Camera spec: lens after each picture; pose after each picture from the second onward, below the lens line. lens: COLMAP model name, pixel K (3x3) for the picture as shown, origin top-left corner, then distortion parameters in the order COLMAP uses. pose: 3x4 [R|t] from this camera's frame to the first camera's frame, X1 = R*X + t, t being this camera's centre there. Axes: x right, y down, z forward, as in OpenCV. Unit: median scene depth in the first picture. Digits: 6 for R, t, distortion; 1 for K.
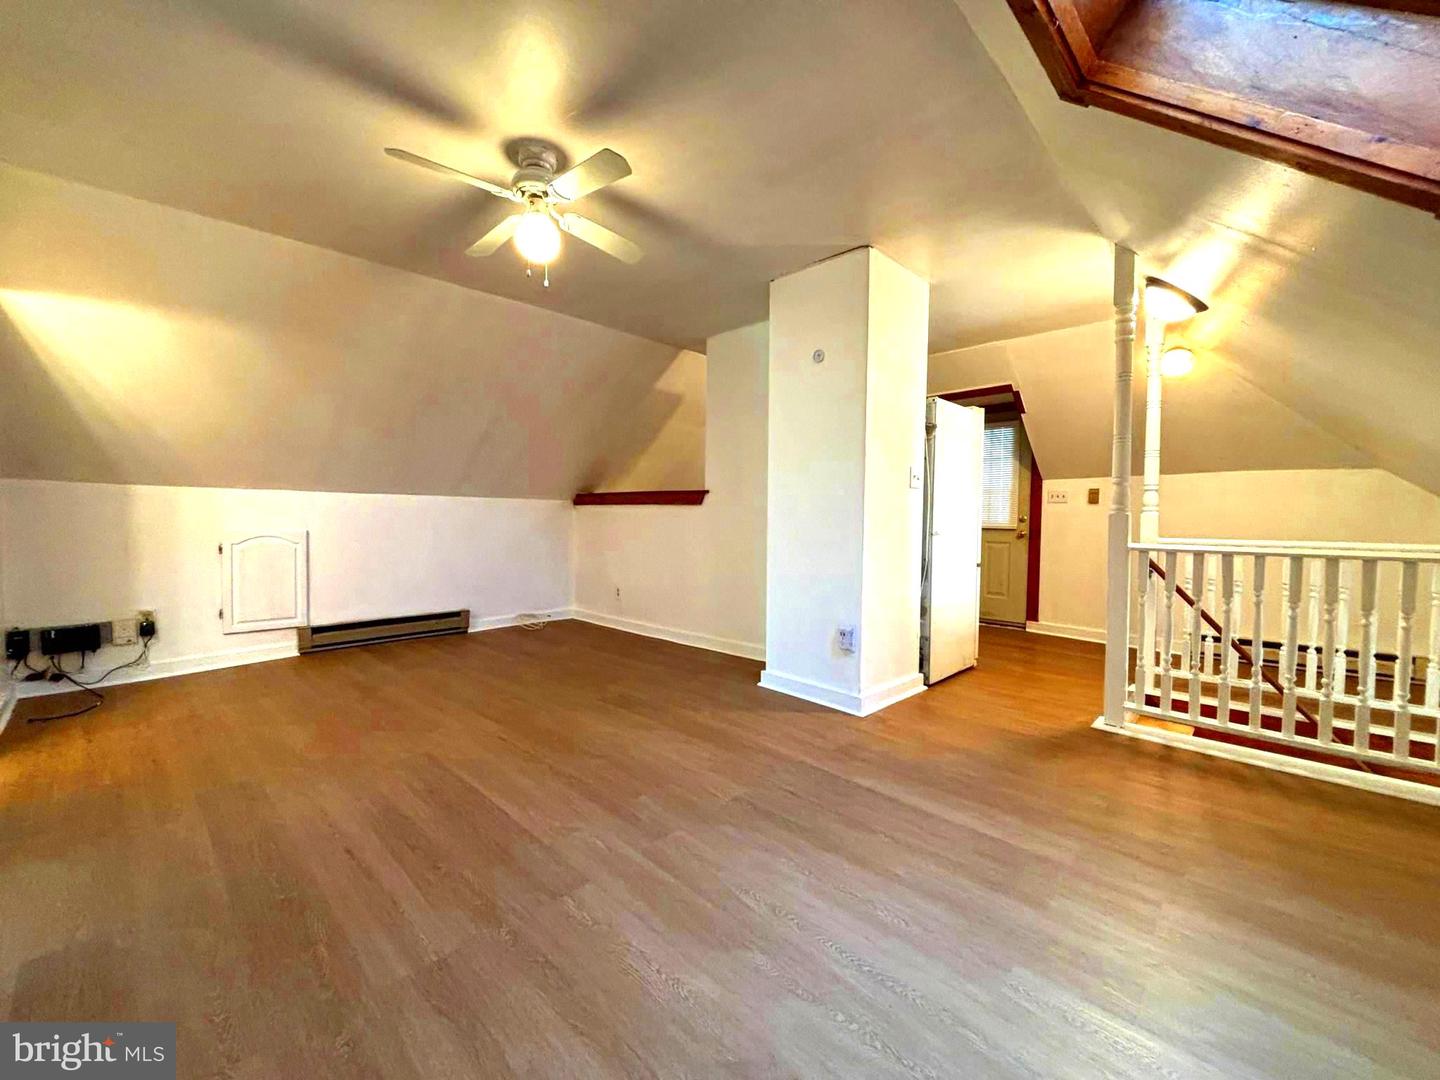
lens RADIAL K [[581.2, 0, 718.0], [0, 581.2, 541.4], [0, 0, 1]] dist [0.000423, -0.000124]
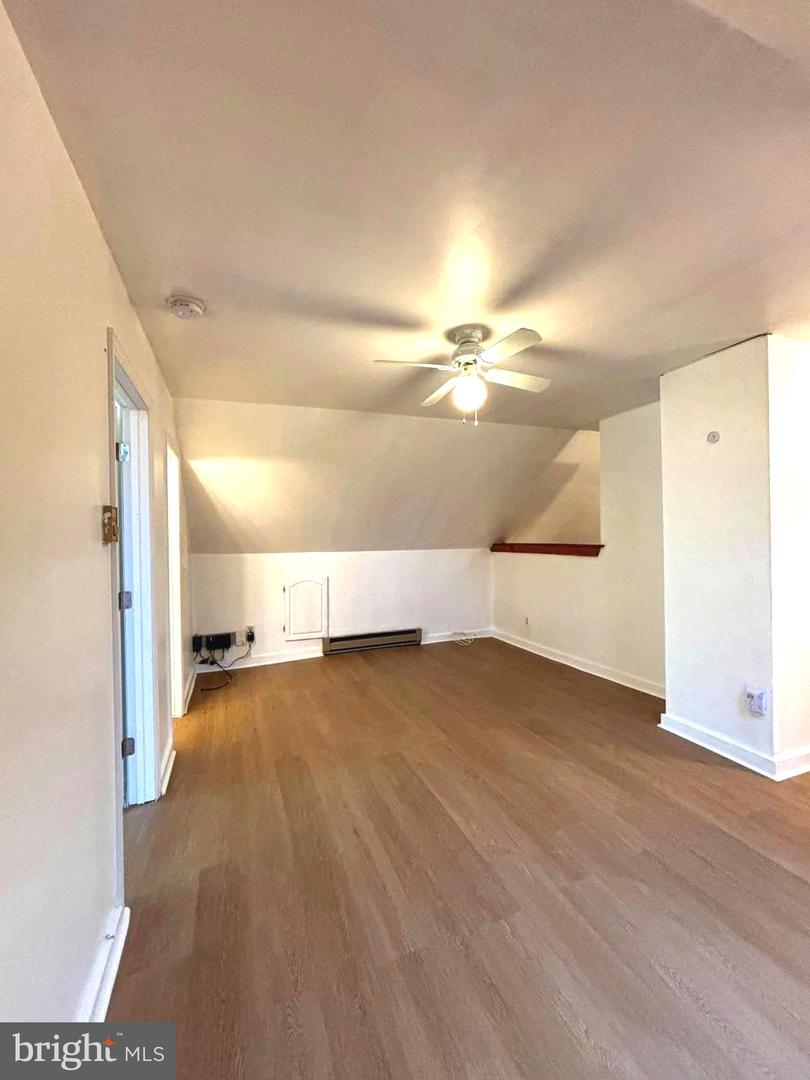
lens RADIAL K [[435.9, 0, 405.3], [0, 435.9, 539.7], [0, 0, 1]] dist [0.000423, -0.000124]
pose [[0.908989, -0.023072, -0.416182, -0.020050], [0.006881, 0.999161, -0.040363, -0.098282], [0.416764, 0.033826, 0.908385, 0.005052]]
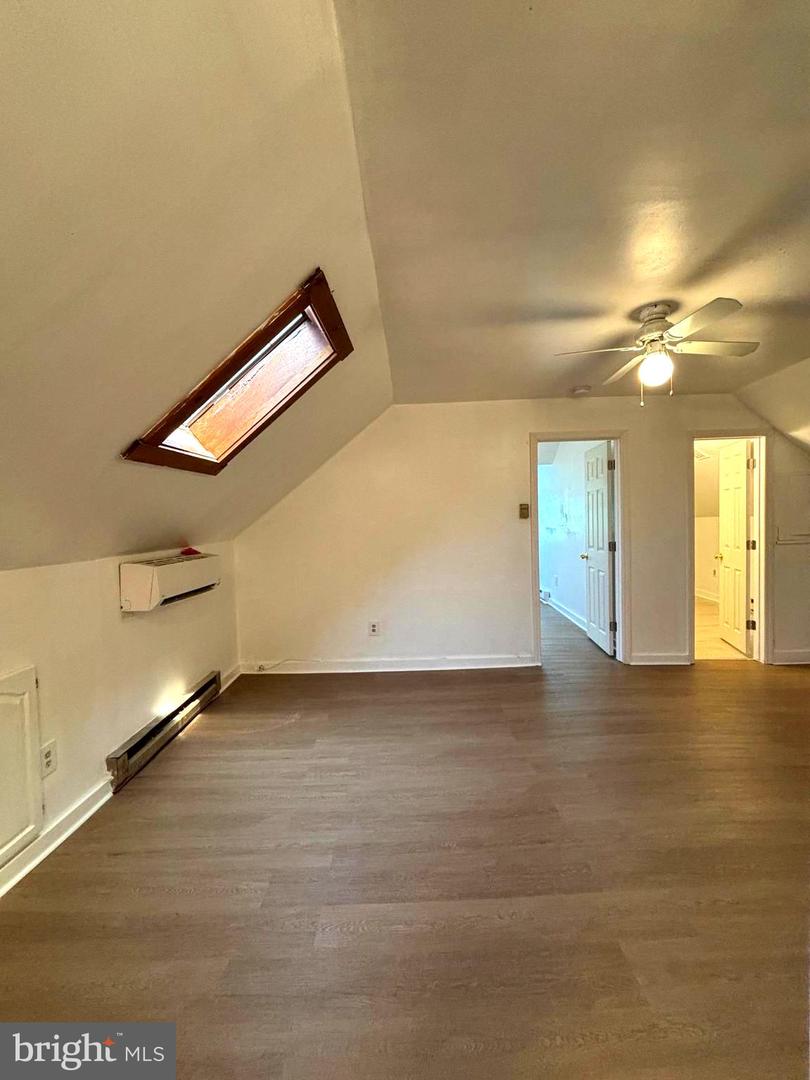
lens RADIAL K [[435.9, 0, 401.3], [0, 435.9, 538.3], [0, 0, 1]] dist [0.000423, -0.000124]
pose [[-0.732776, 0.040470, -0.679266, 0.618928], [-0.007780, 0.997666, 0.067832, -0.139405], [0.680426, 0.054990, -0.730751, 1.002749]]
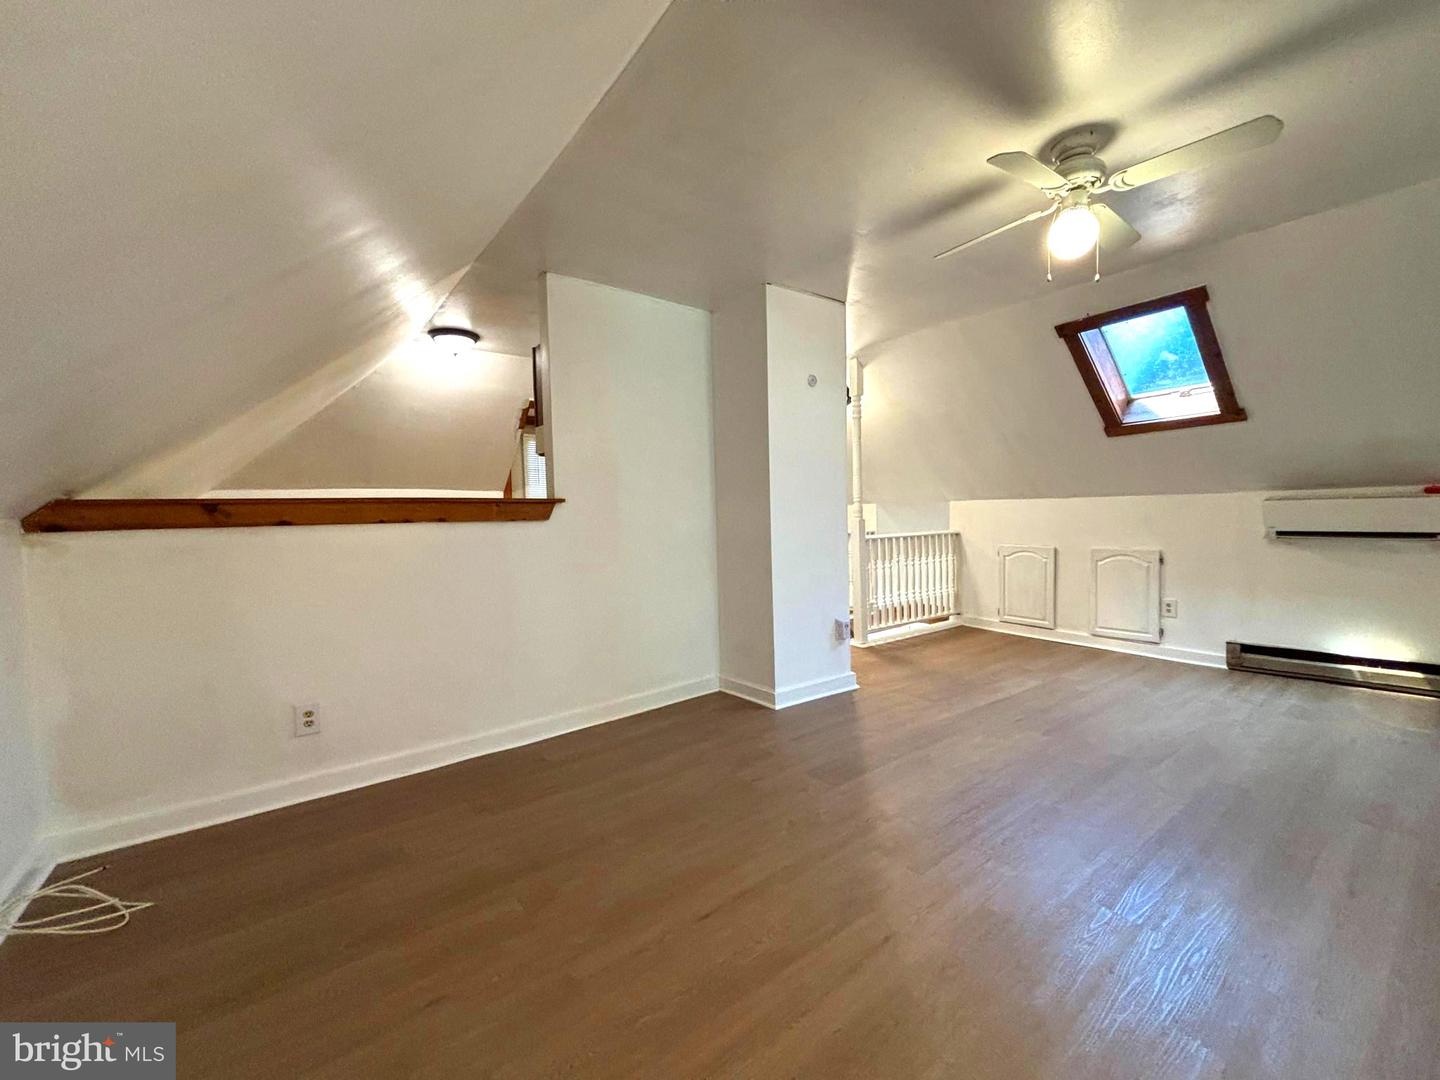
lens RADIAL K [[581.2, 0, 721.2], [0, 581.2, 536.9], [0, 0, 1]] dist [0.000423, -0.000124]
pose [[0.163000, -0.053669, 0.985165, -0.981245], [0.071252, 0.996553, 0.042500, -0.088306], [-0.984050, 0.063267, 0.166262, 1.046558]]
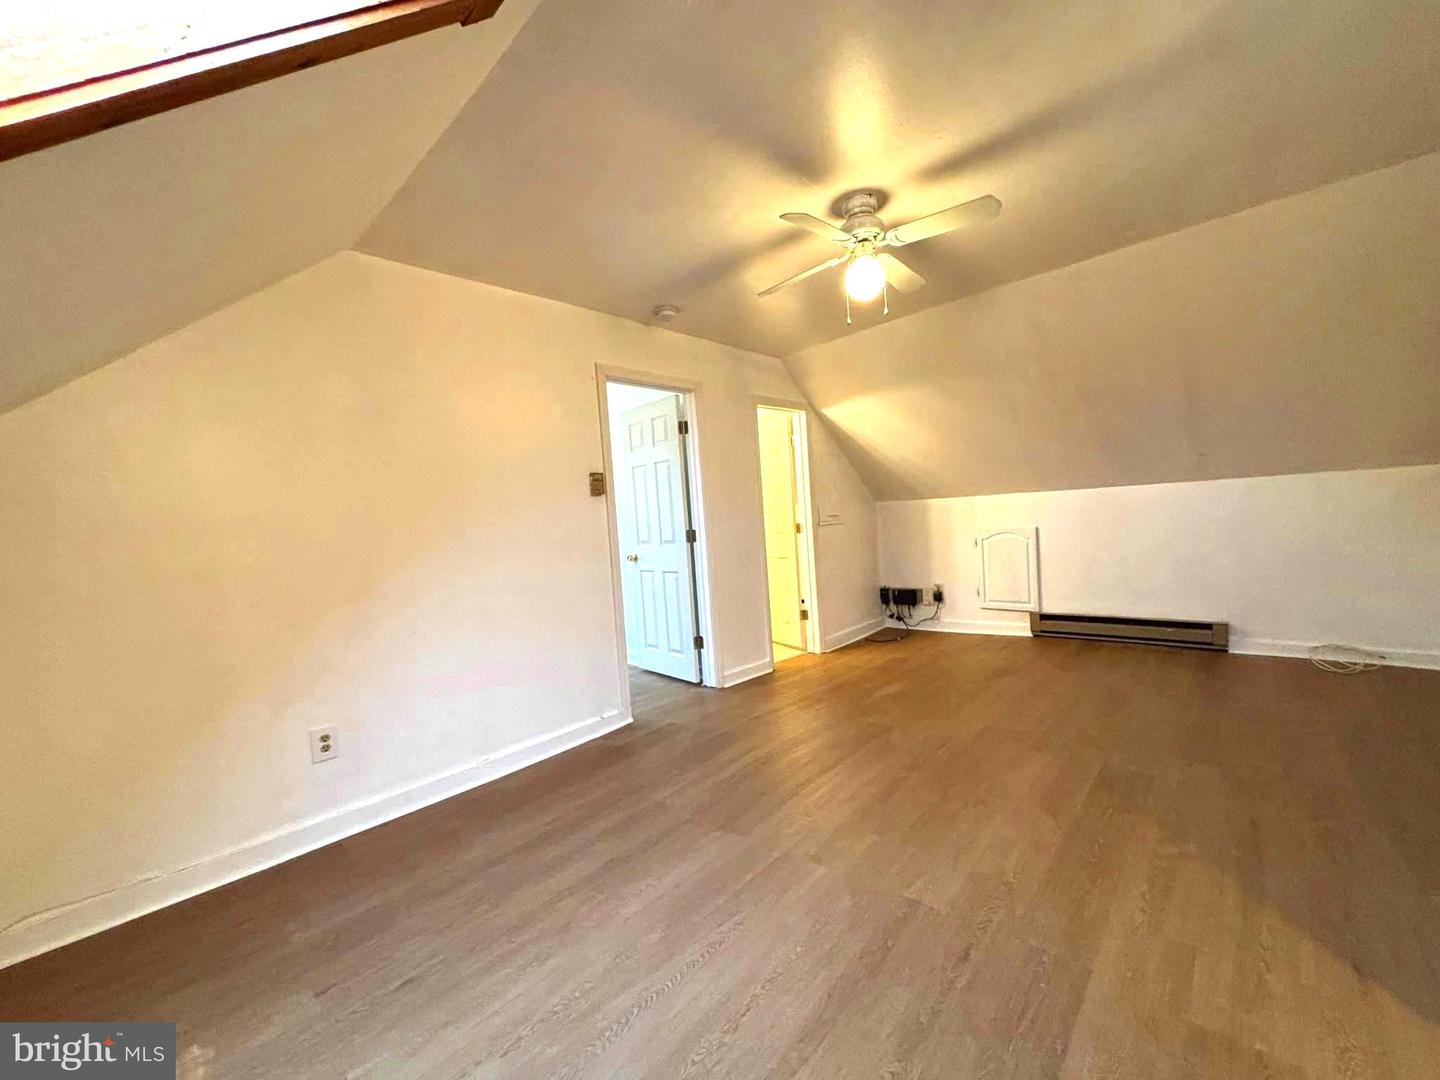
lens RADIAL K [[581.2, 0, 718.0], [0, 581.2, 540.6], [0, 0, 1]] dist [0.000423, -0.000124]
pose [[0.009531, 0.029577, -0.999517, 0.567184], [0.024795, 0.999248, 0.029805, -0.057626], [0.999647, -0.025067, 0.008790, 0.520039]]
